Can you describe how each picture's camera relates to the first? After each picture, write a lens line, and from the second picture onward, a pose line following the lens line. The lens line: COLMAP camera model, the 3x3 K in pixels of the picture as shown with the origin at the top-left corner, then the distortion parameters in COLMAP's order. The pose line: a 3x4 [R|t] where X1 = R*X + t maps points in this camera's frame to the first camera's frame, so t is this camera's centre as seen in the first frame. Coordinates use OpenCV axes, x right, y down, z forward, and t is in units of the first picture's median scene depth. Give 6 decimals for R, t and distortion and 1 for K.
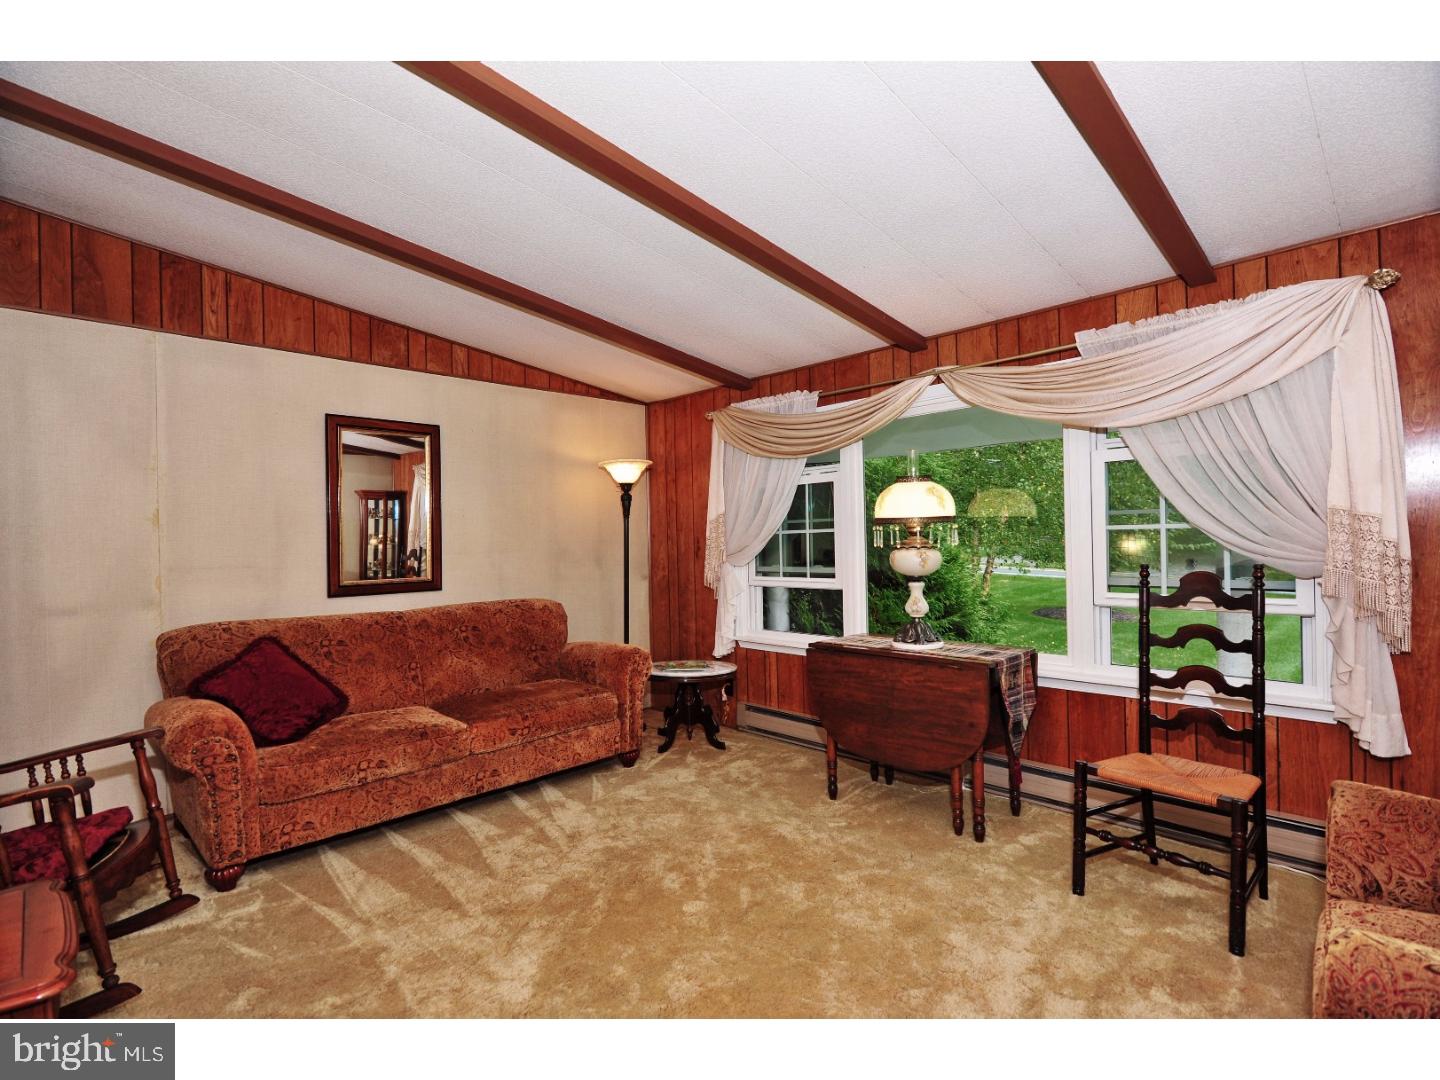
lens RADIAL K [[711.1, 0, 727.8], [0, 711.1, 542.7], [0, 0, 1]] dist [-0.004493, 0.001349]
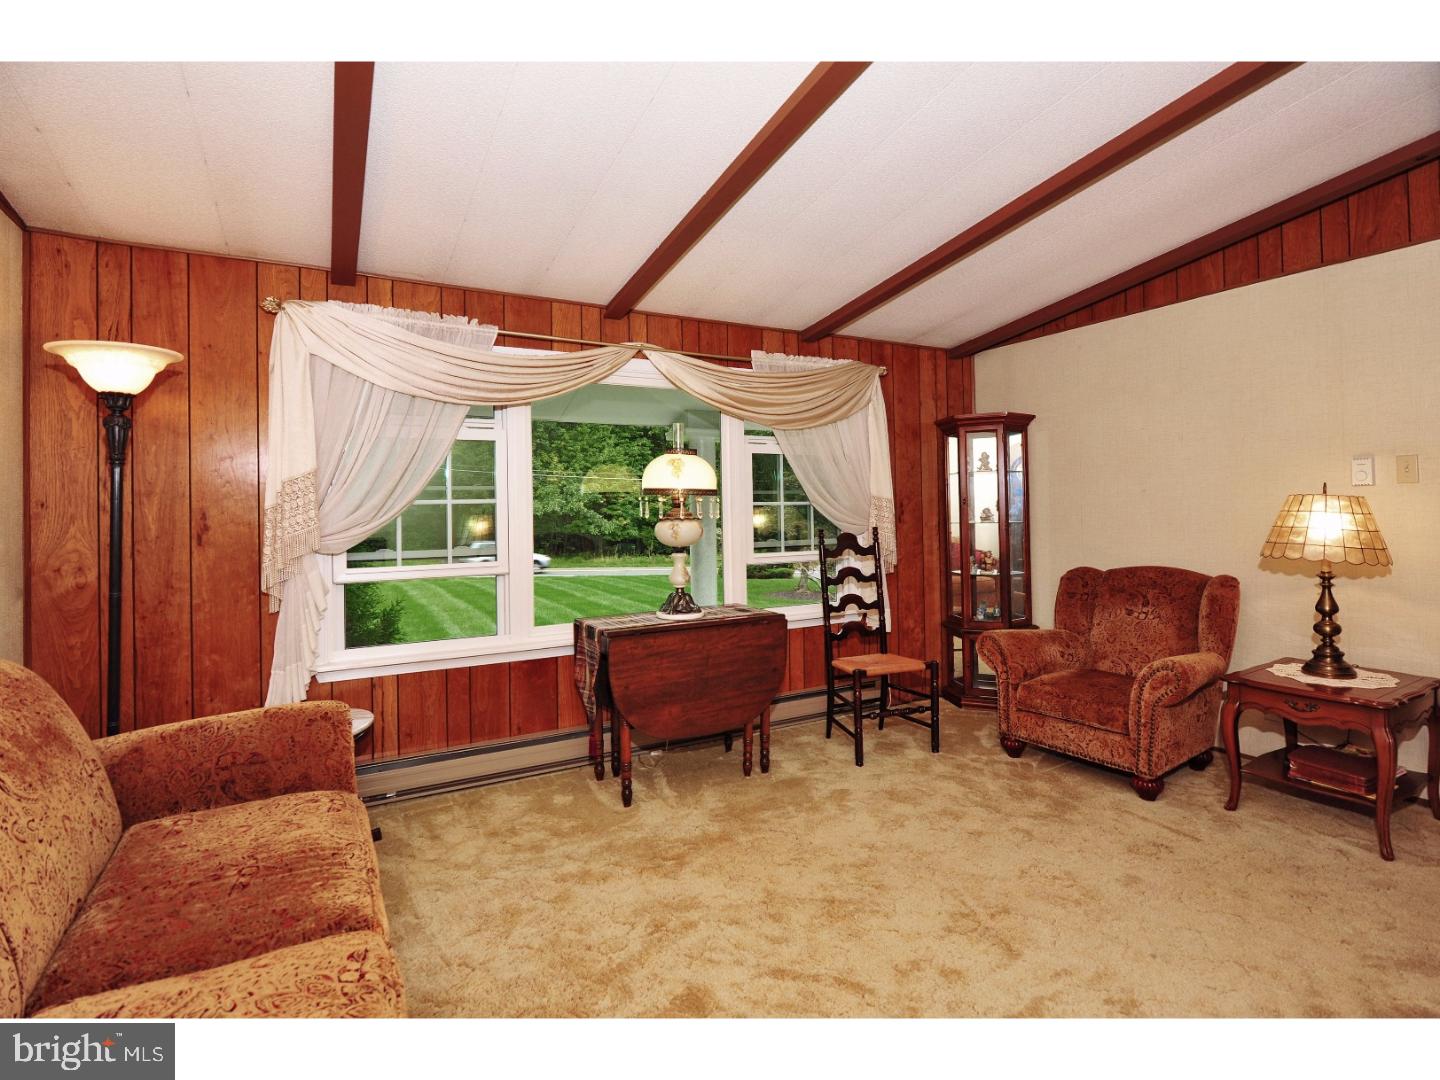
lens RADIAL K [[711.1, 0, 707.7], [0, 711.1, 513.6], [0, 0, 1]] dist [-0.004493, 0.001349]
pose [[0.280250, 0.013923, 0.959826, -0.702022], [0.012939, 0.999749, -0.018280, 0.018323], [-0.959840, 0.017542, 0.280000, 0.679887]]
